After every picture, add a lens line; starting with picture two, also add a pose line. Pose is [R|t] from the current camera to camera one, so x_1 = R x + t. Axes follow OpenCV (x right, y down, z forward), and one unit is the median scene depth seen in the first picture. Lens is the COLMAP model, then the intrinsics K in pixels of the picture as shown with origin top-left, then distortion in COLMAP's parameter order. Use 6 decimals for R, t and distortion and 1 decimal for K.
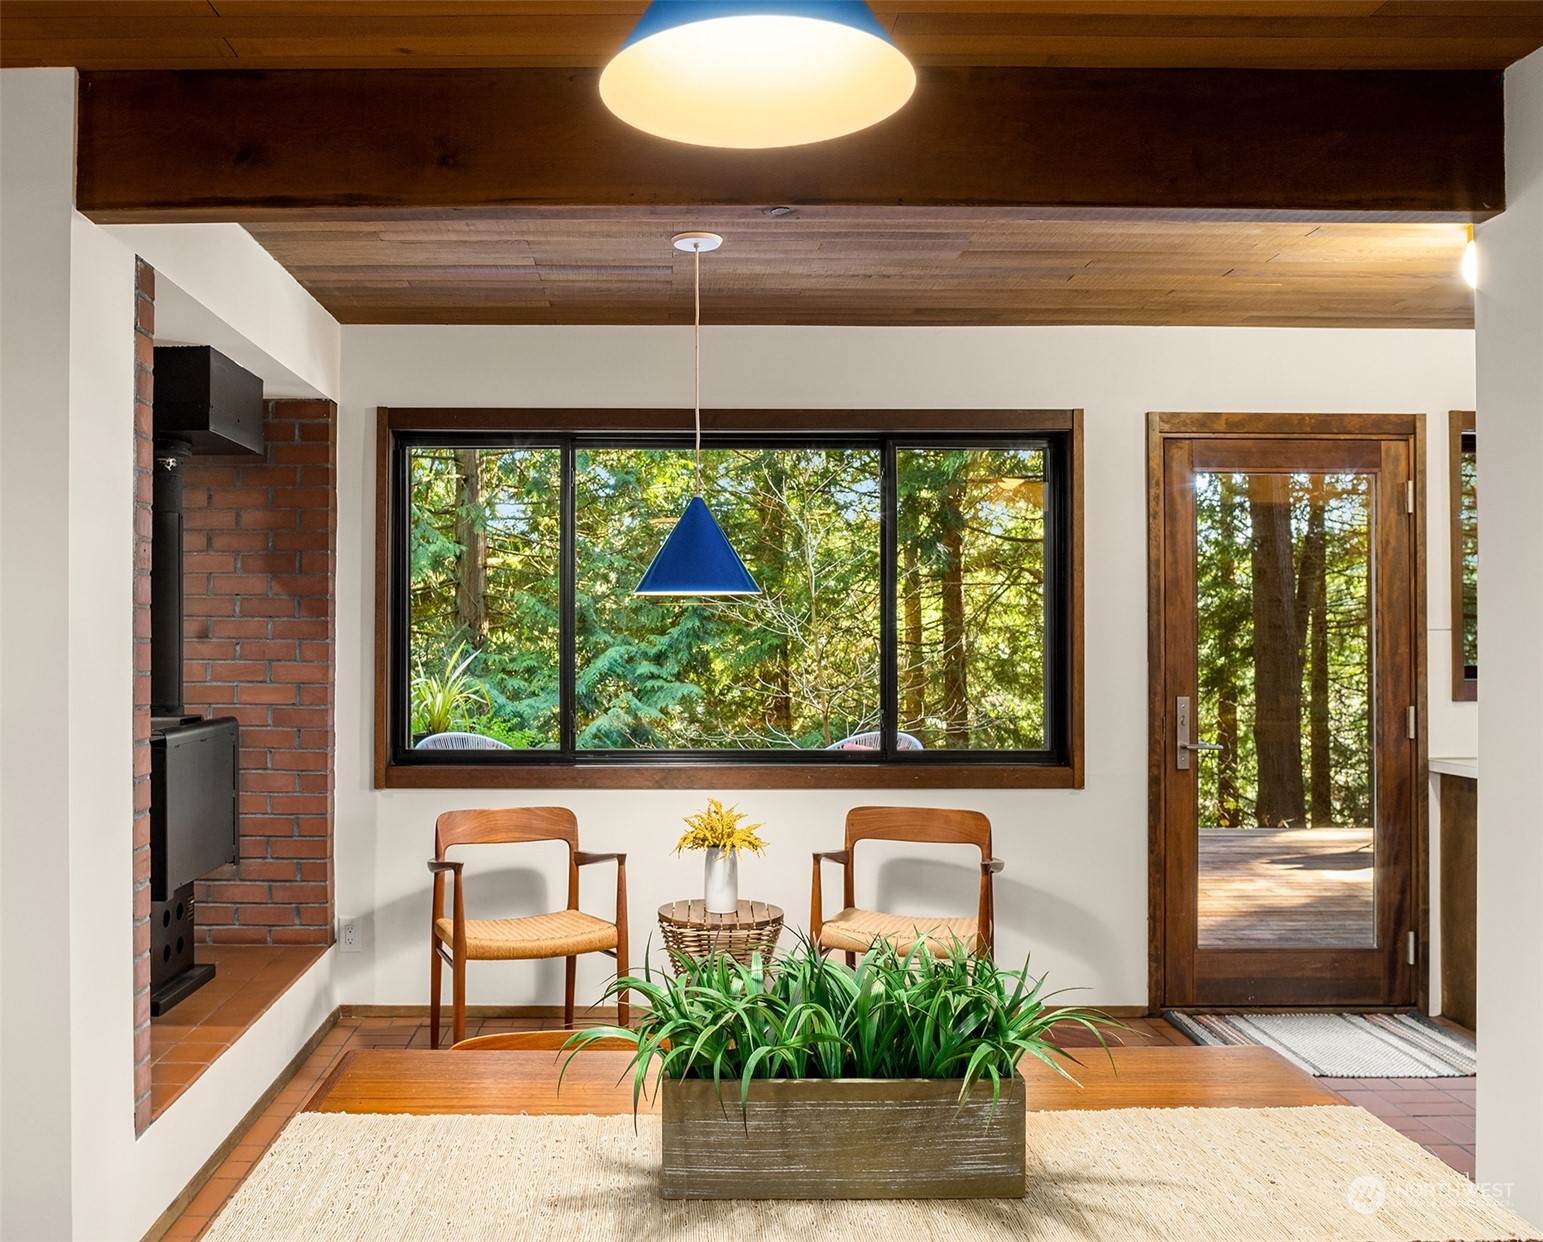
lens RADIAL K [[1319.5, 0, 771.4], [0, 1319.5, 615.7], [0, 0, 1]] dist [-0.028599, 0.006703]
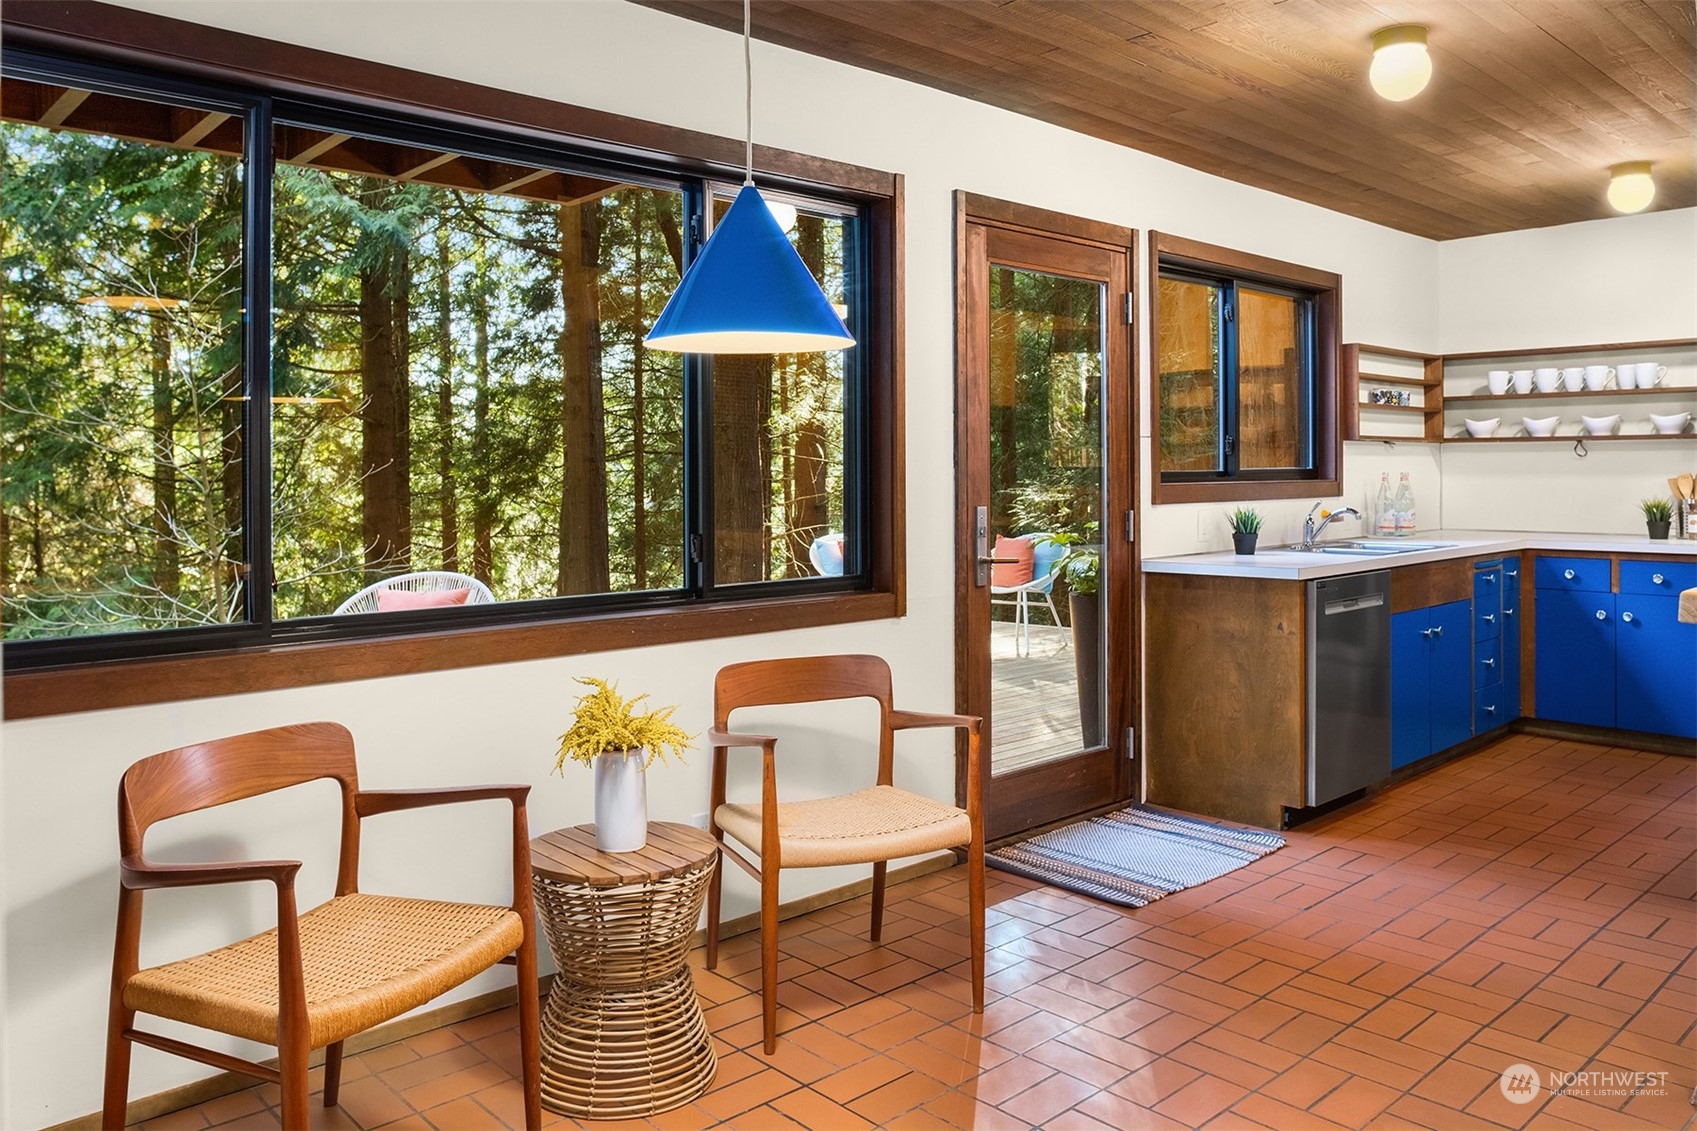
lens RADIAL K [[1227.9, 0, 862.3], [0, 1227.9, 472.5], [0, 0, 1]] dist [-0.028864, 0.011096]
pose [[0.744284, -0.006141, 0.667835, -0.336806], [0.001699, 0.999972, 0.007302, 0.033364], [-0.667861, -0.004300, 0.744274, 0.444259]]
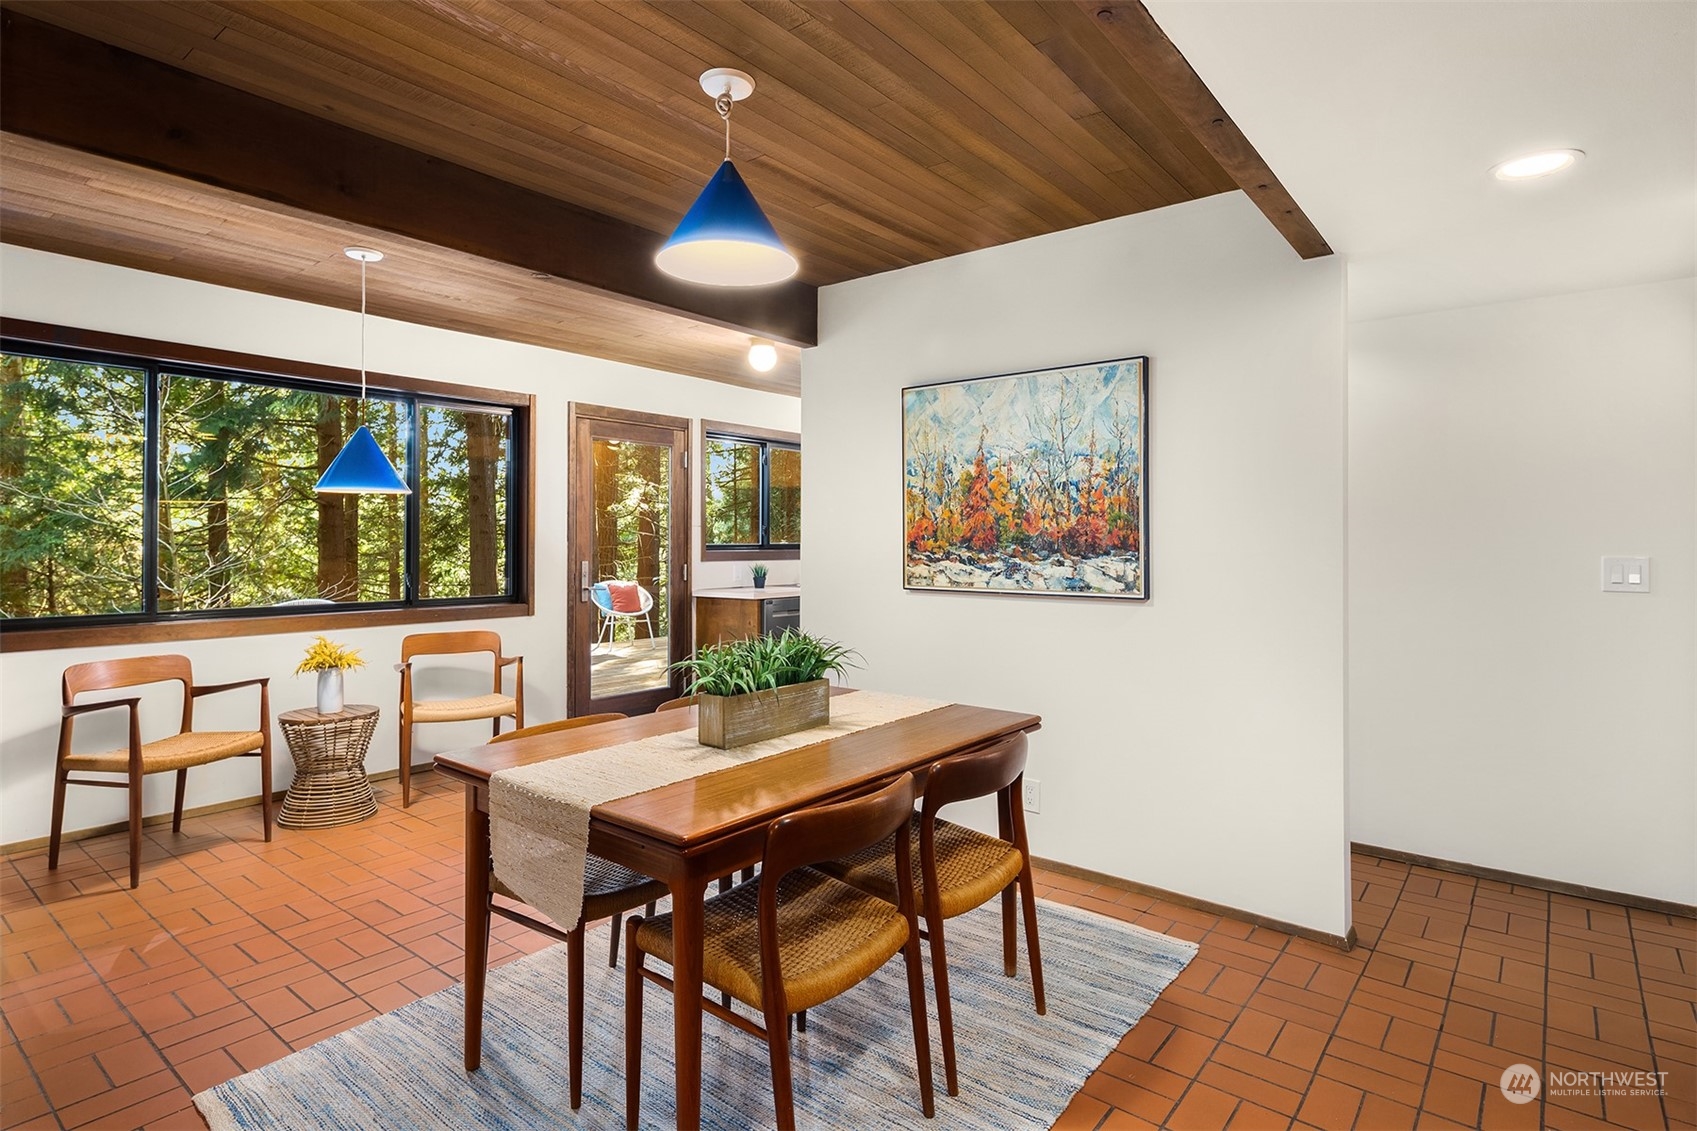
lens RADIAL K [[863.7, 0, 855.4], [0, 863.7, 536.5], [0, 0, 1]] dist [0.007994, -0.001413]
pose [[0.638242, 0.005918, 0.769813, -0.384342], [-0.009228, 0.999957, -0.000036, 0.025300], [-0.769781, -0.007081, 0.638269, -0.045979]]
